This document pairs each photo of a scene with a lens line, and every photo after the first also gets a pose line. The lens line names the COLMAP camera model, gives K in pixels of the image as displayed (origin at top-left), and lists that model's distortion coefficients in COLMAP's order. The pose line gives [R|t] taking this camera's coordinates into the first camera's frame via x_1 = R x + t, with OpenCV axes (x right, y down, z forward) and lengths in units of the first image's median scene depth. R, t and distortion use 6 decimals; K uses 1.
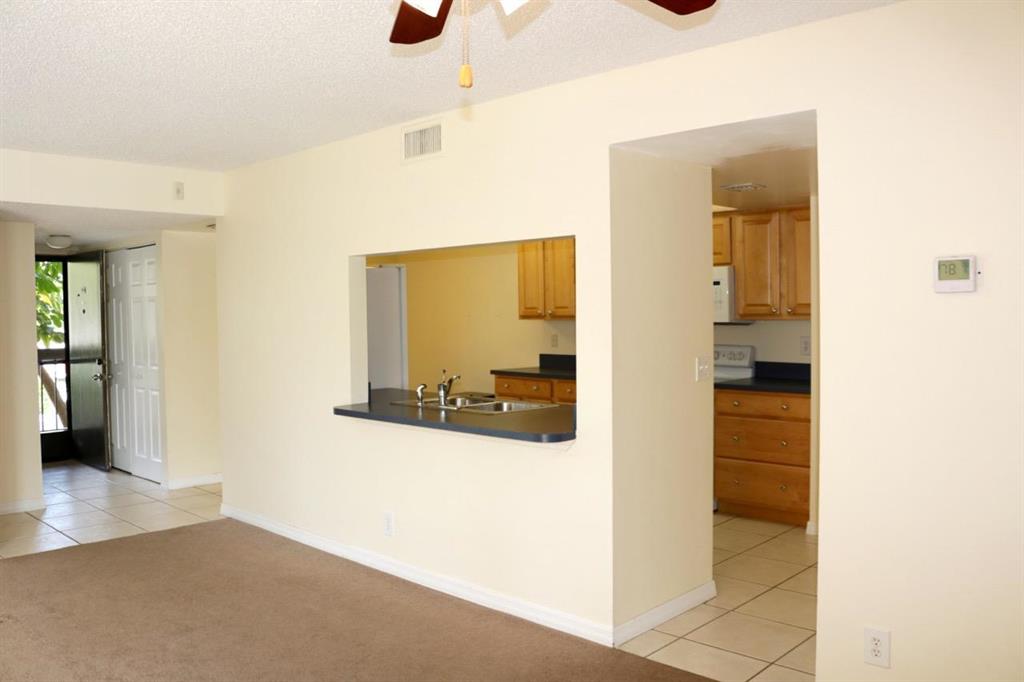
lens RADIAL K [[848.2, 0, 512.0], [0, 848.2, 341.0], [0, 0, 1]] dist [-0.175727, 0.160016]
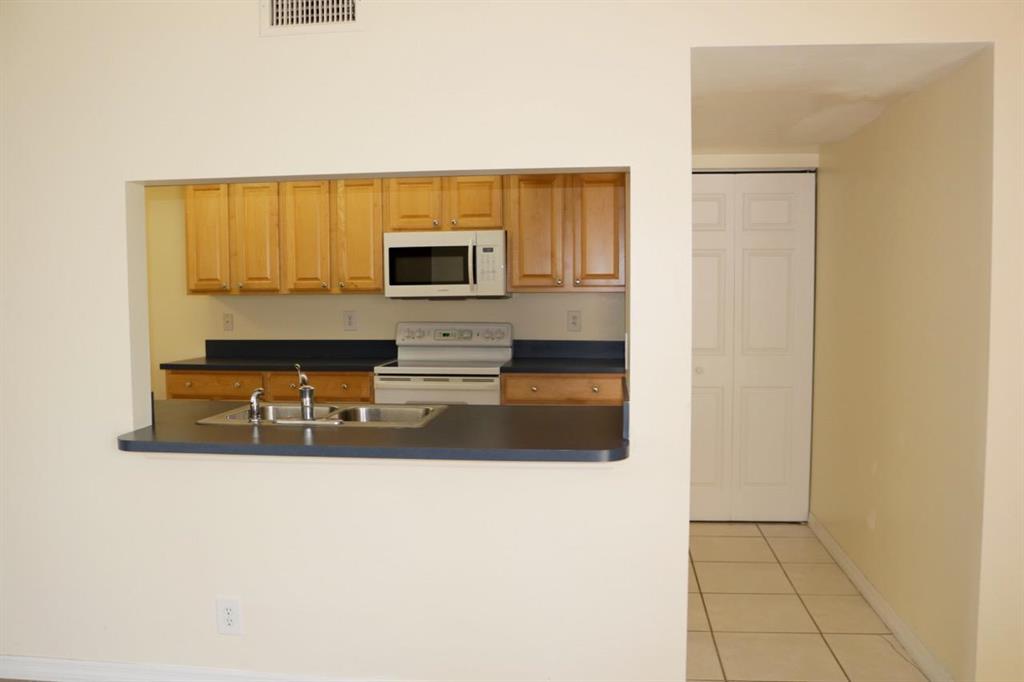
lens RADIAL K [[848.2, 0, 512.0], [0, 848.2, 341.0], [0, 0, 1]] dist [-0.175727, 0.160016]
pose [[0.790642, -0.031936, 0.611446, -0.268471], [0.018597, 0.999431, 0.028153, 0.000186], [-0.611997, -0.010888, 0.790785, 0.303836]]
